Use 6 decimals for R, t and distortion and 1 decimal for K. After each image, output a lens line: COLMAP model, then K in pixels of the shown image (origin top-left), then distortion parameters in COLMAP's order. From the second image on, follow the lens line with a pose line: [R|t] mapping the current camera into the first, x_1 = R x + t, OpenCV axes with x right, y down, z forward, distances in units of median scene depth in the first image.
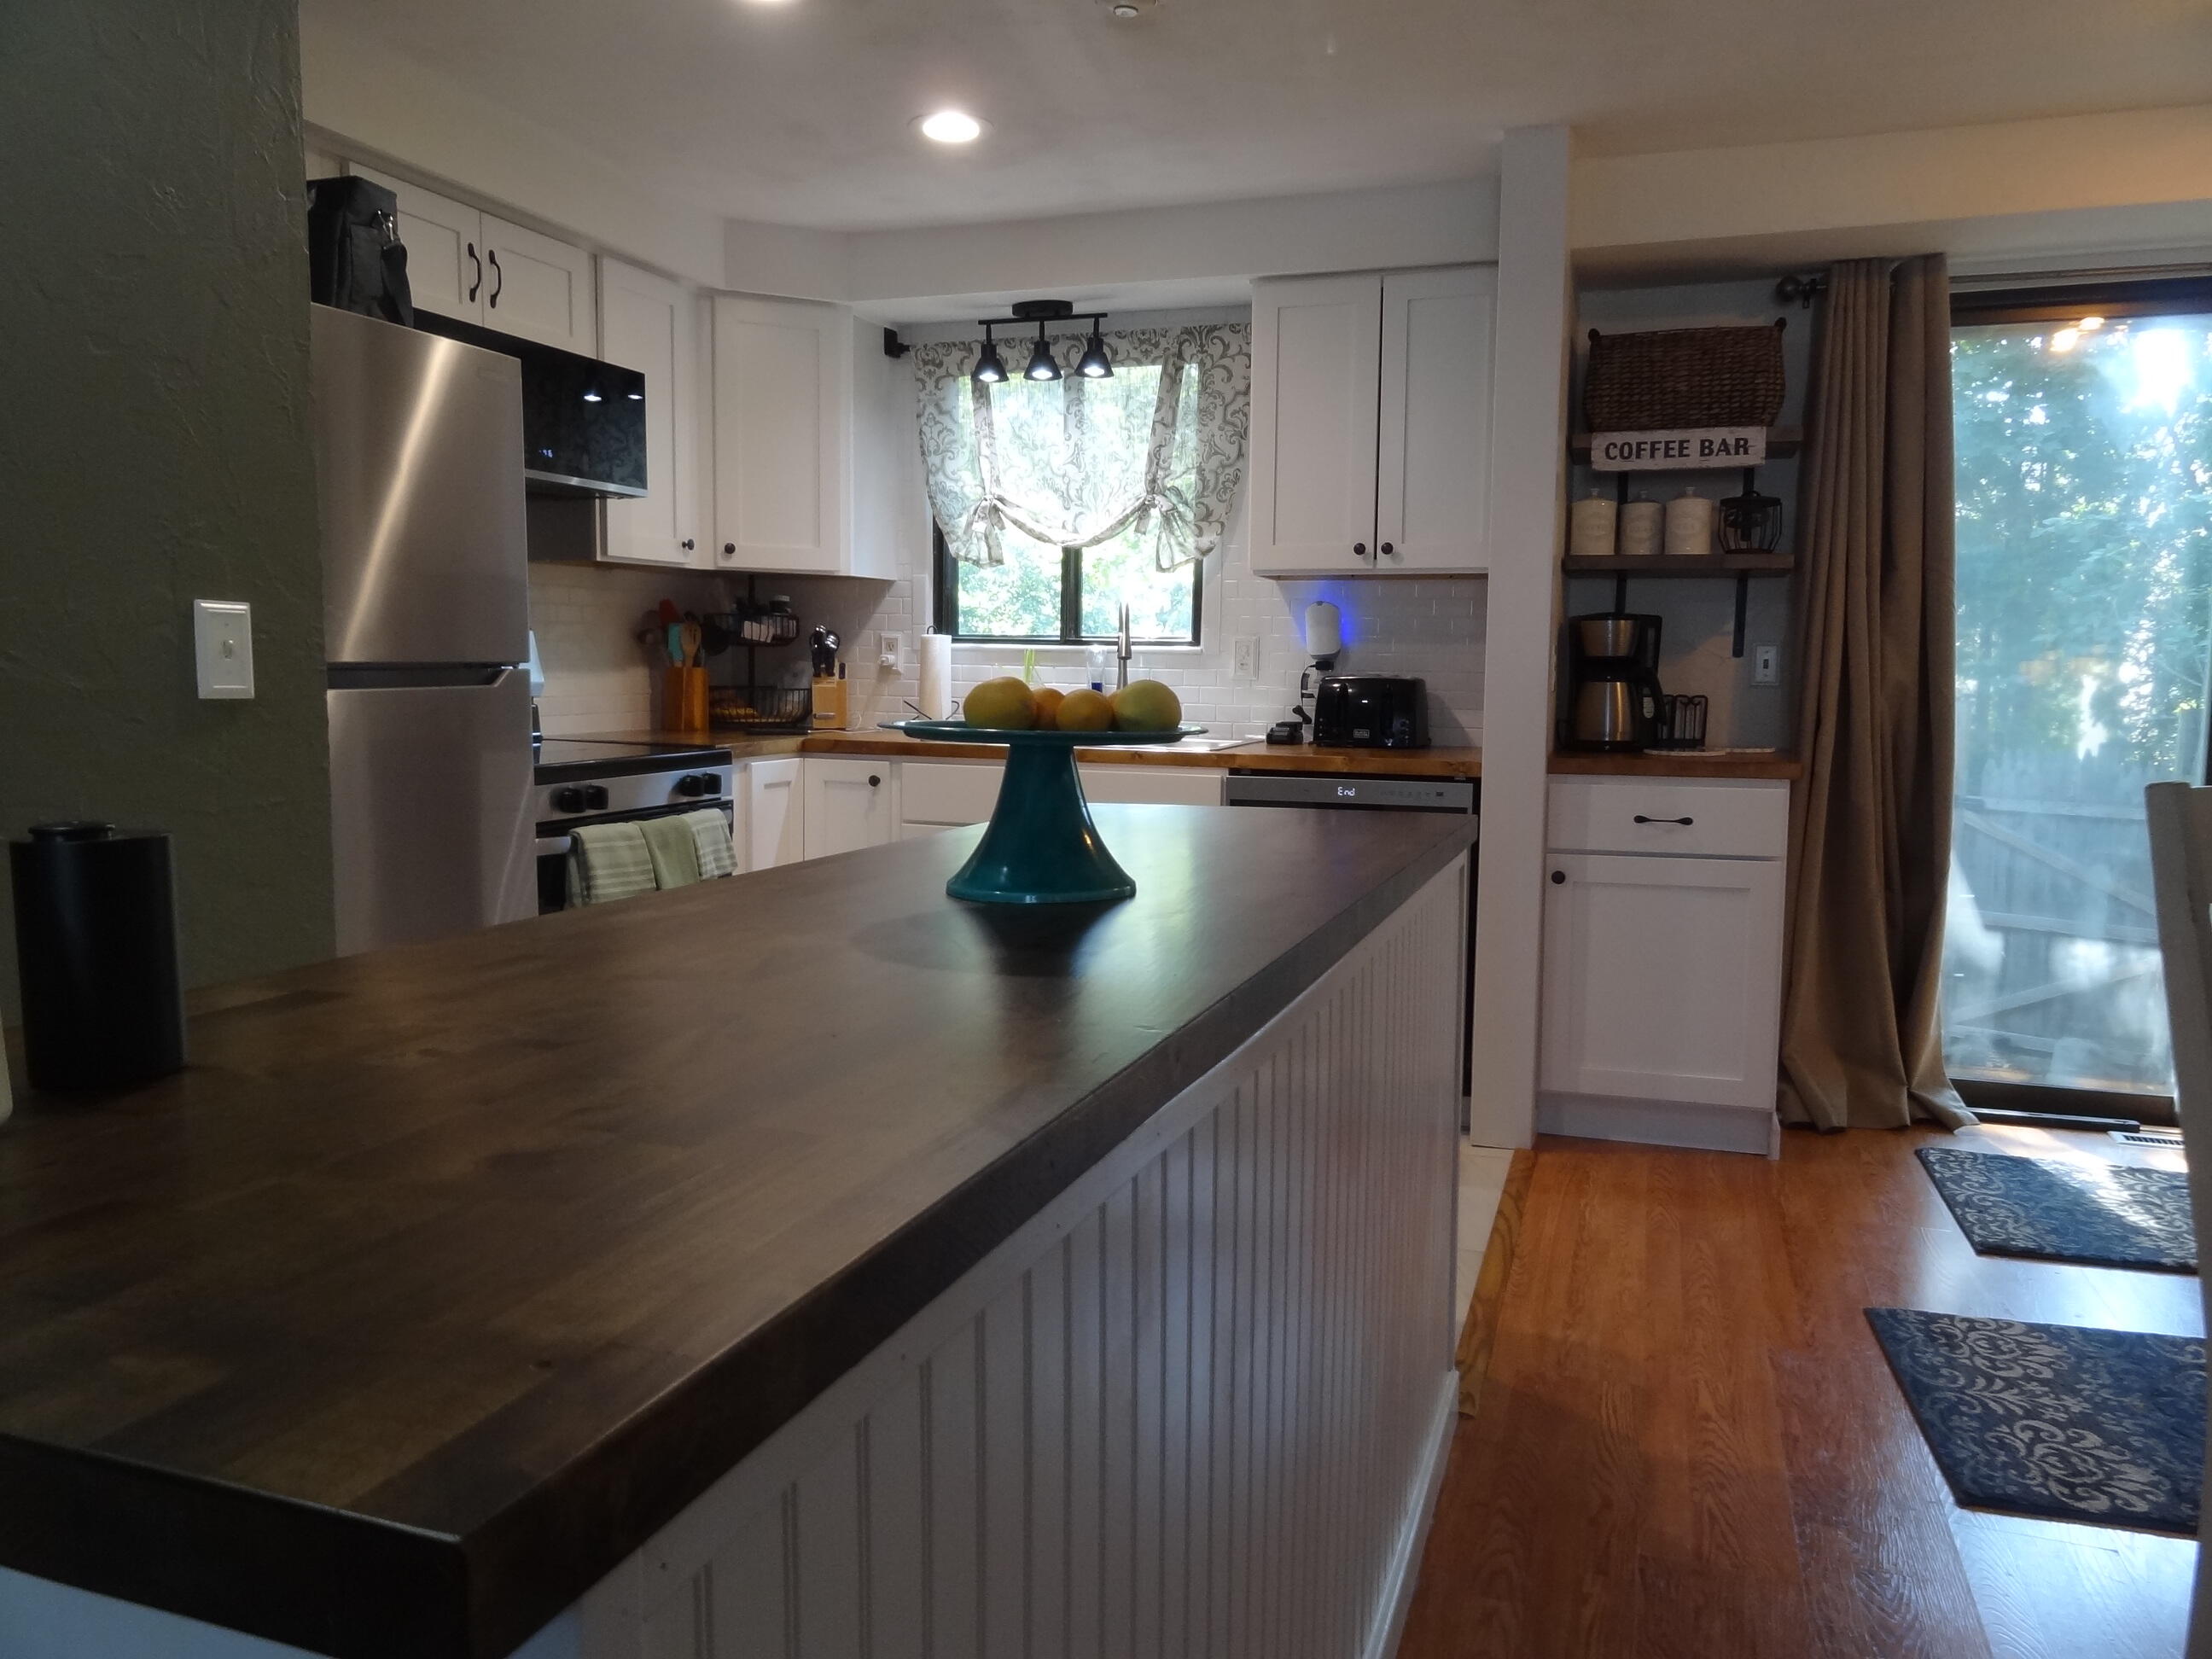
lens RADIAL K [[1569.0, 0, 1113.0], [0, 1569.0, 825.4], [0, 0, 1]] dist [-0.006403, 0.003766]
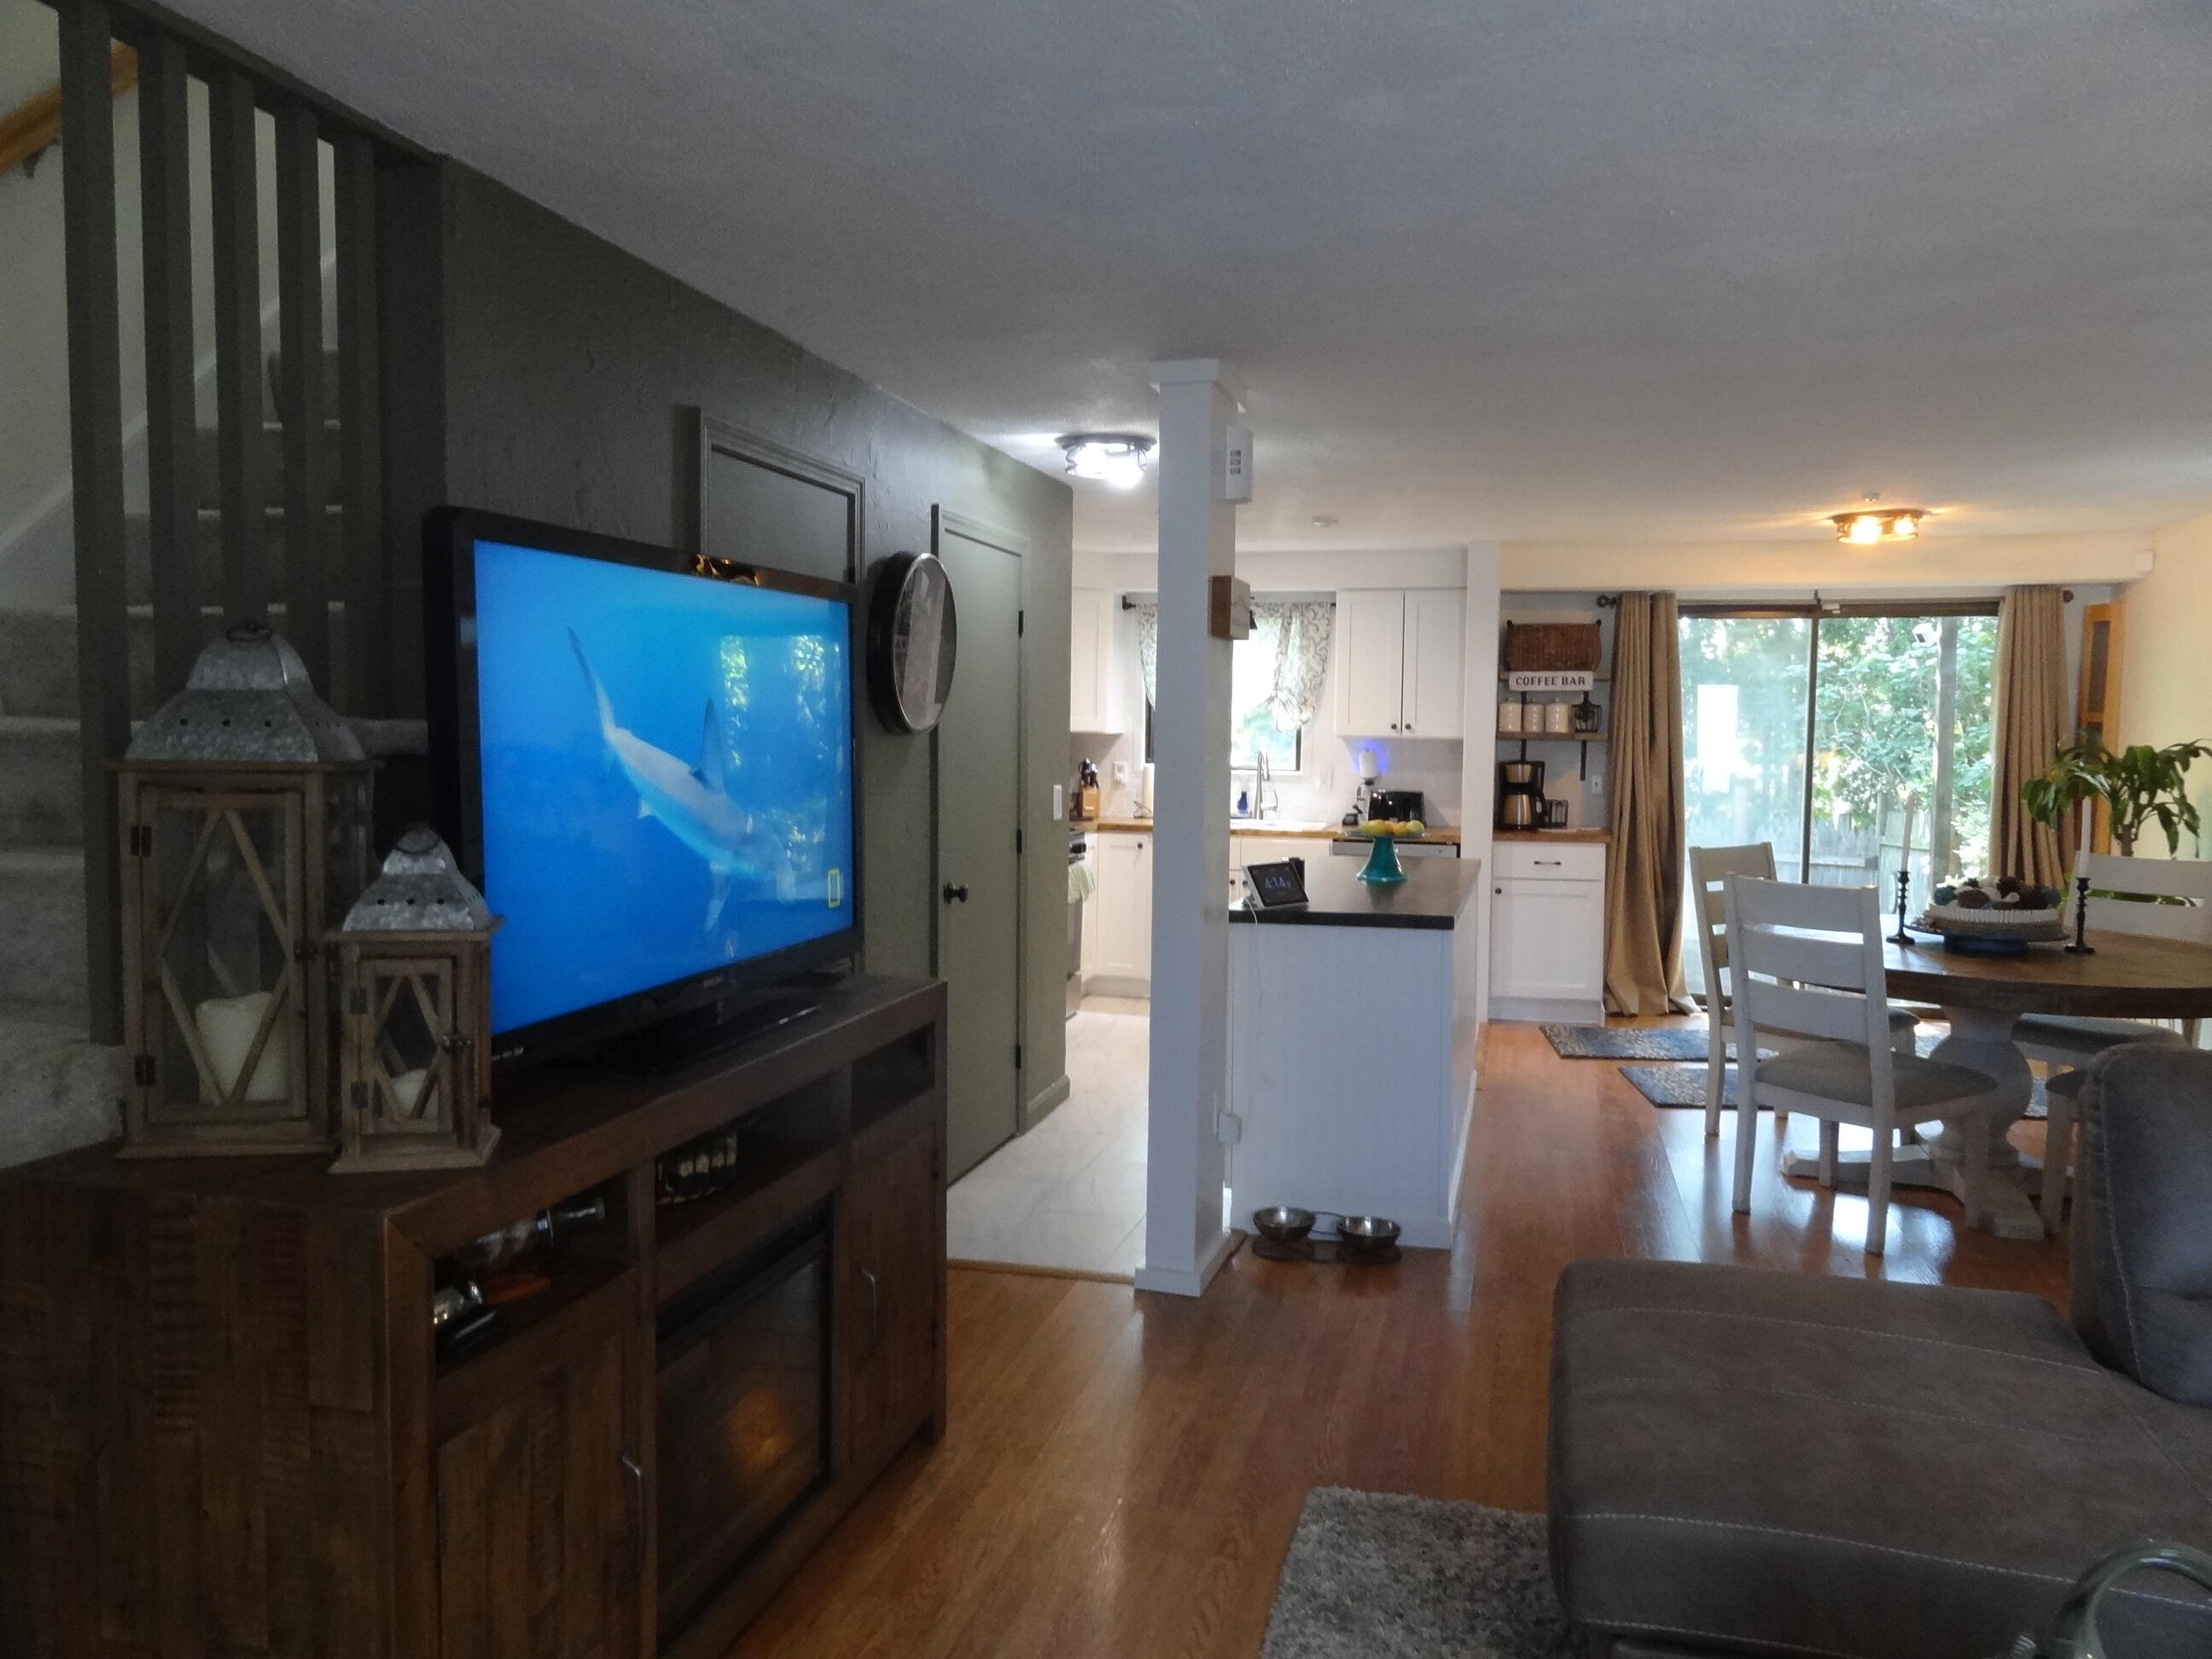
lens RADIAL K [[1569.0, 0, 1114.8], [0, 1569.0, 825.0], [0, 0, 1]] dist [-0.006403, 0.003766]
pose [[0.997108, -0.002696, 0.075950, -0.340035], [0.005534, 0.999294, -0.037173, 0.017852], [-0.075797, 0.037486, 0.996418, -0.924565]]
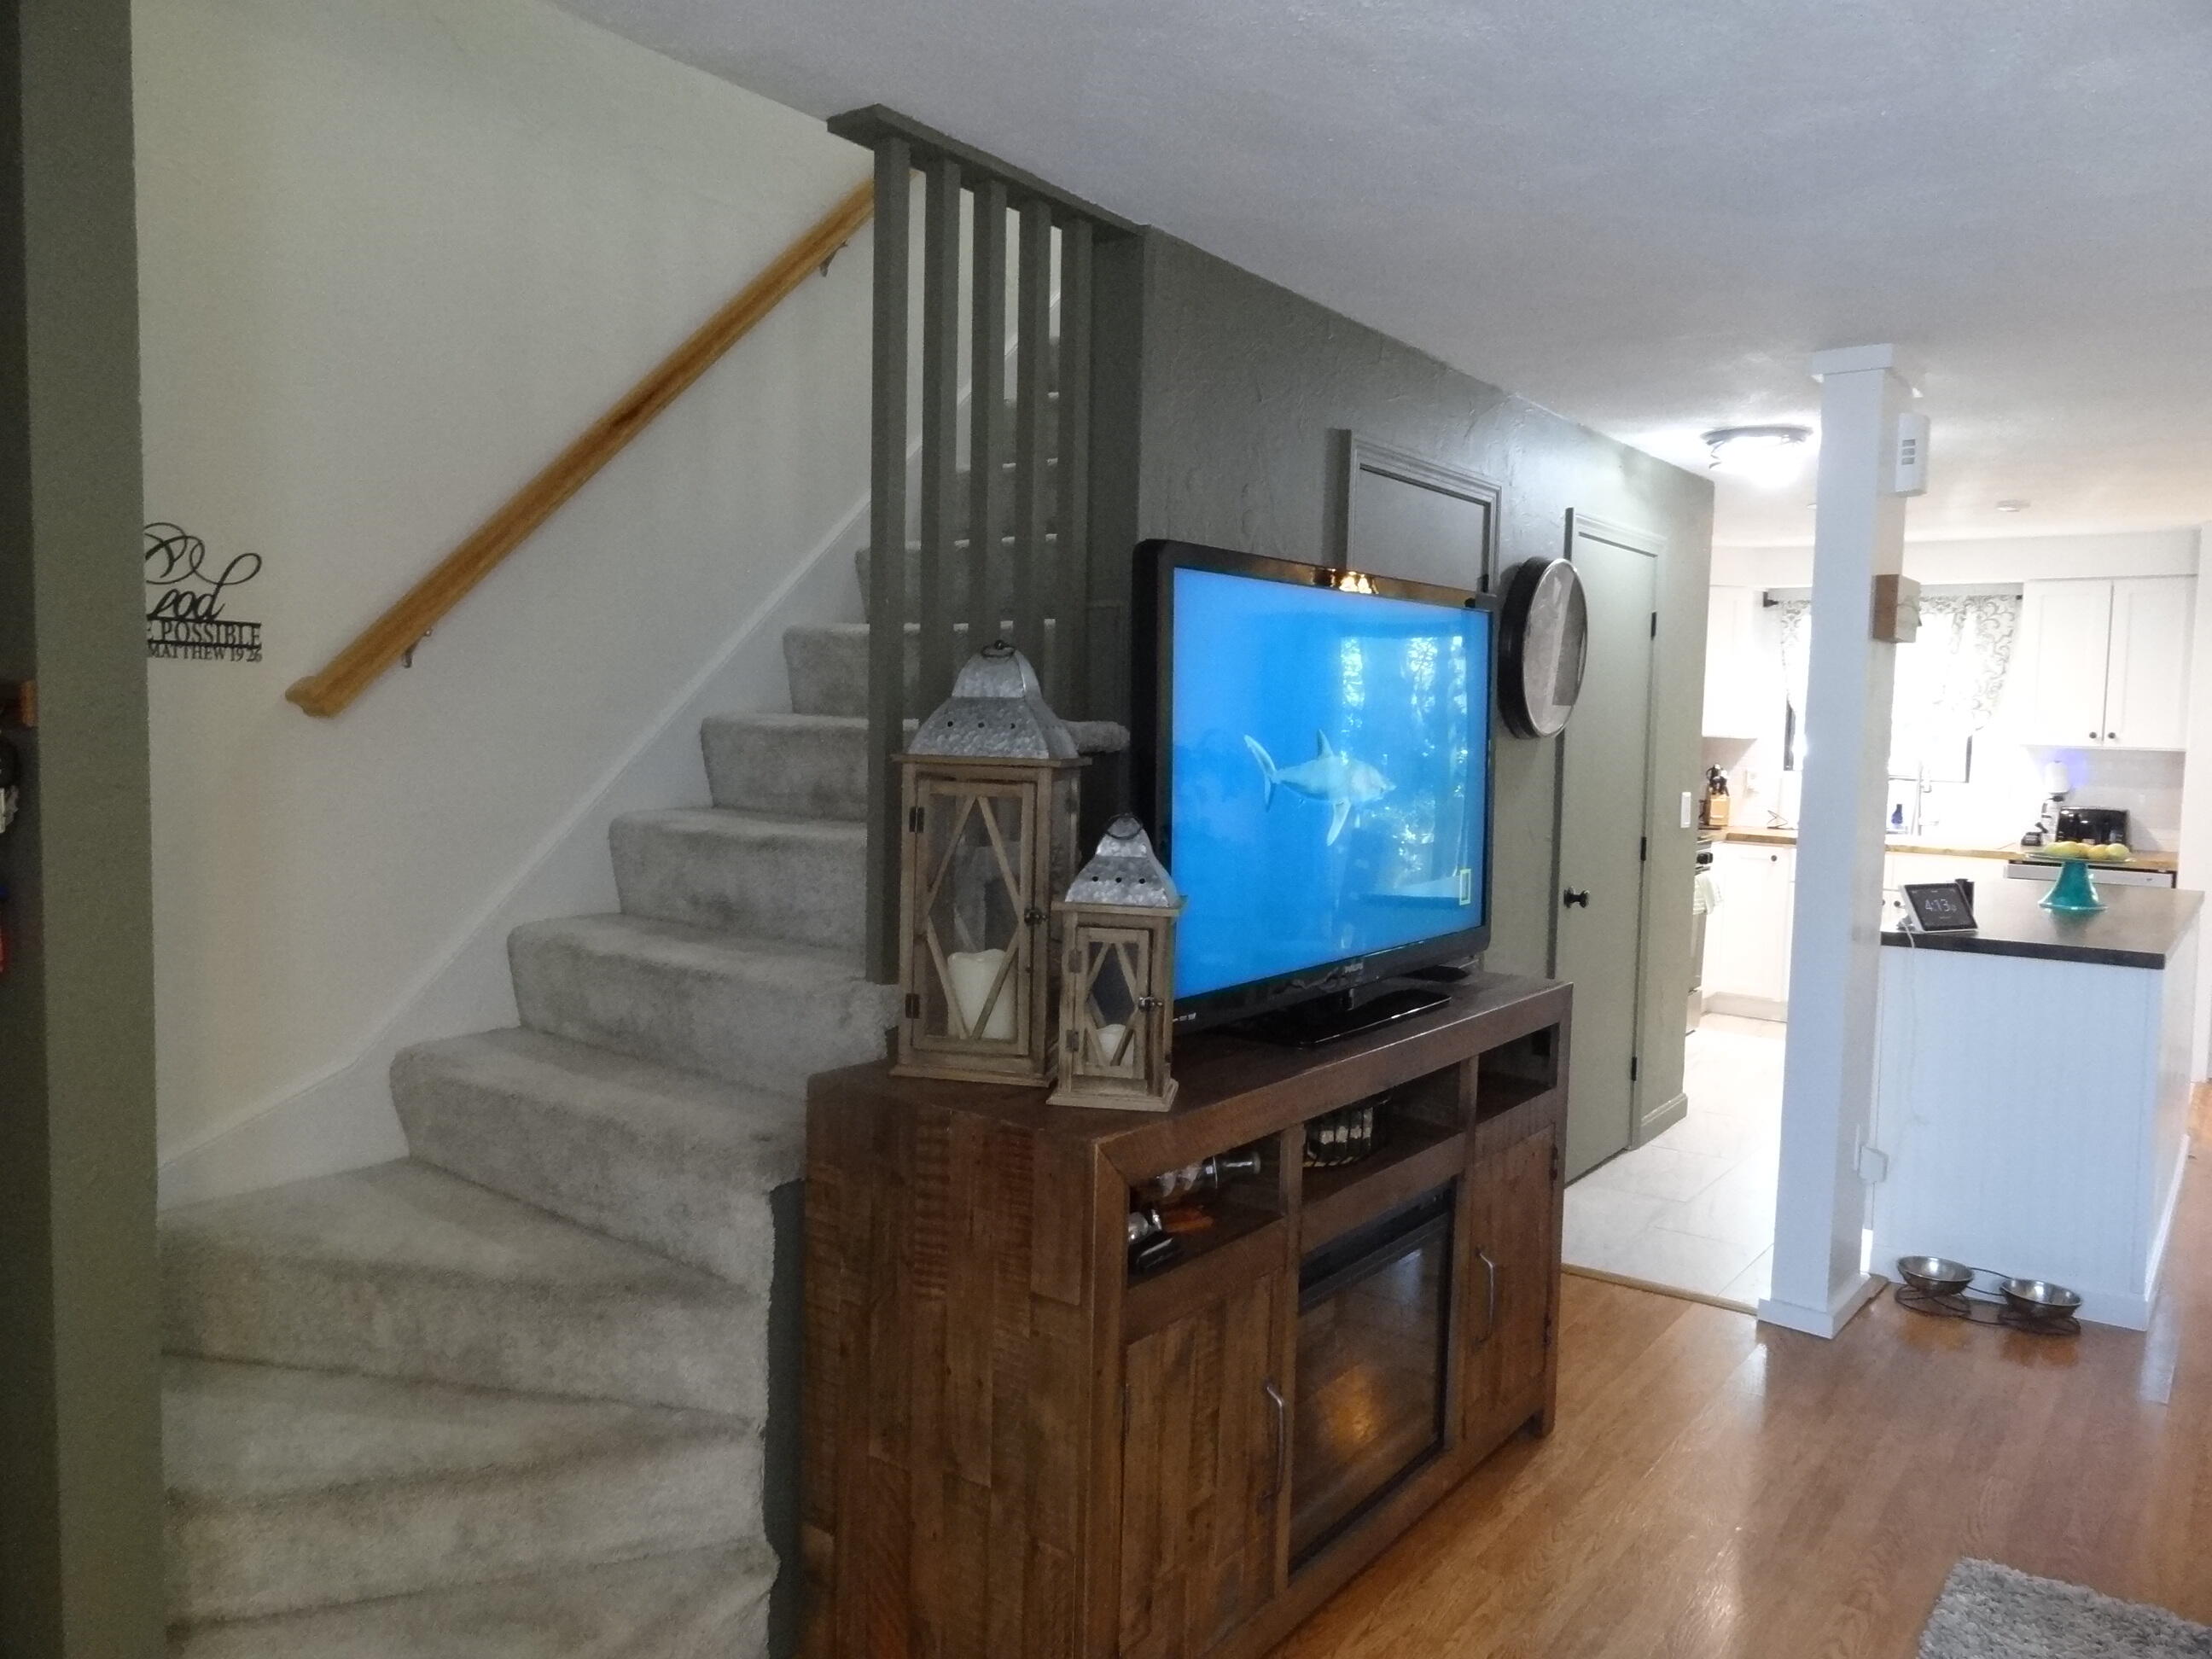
lens RADIAL K [[1569.0, 0, 1102.2], [0, 1569.0, 821.7], [0, 0, 1]] dist [-0.006403, 0.003766]
pose [[0.951944, 0.033006, -0.304487, -0.351872], [-0.044251, 0.998567, -0.030102, 0.018559], [0.303057, 0.042130, 0.952041, -0.963971]]
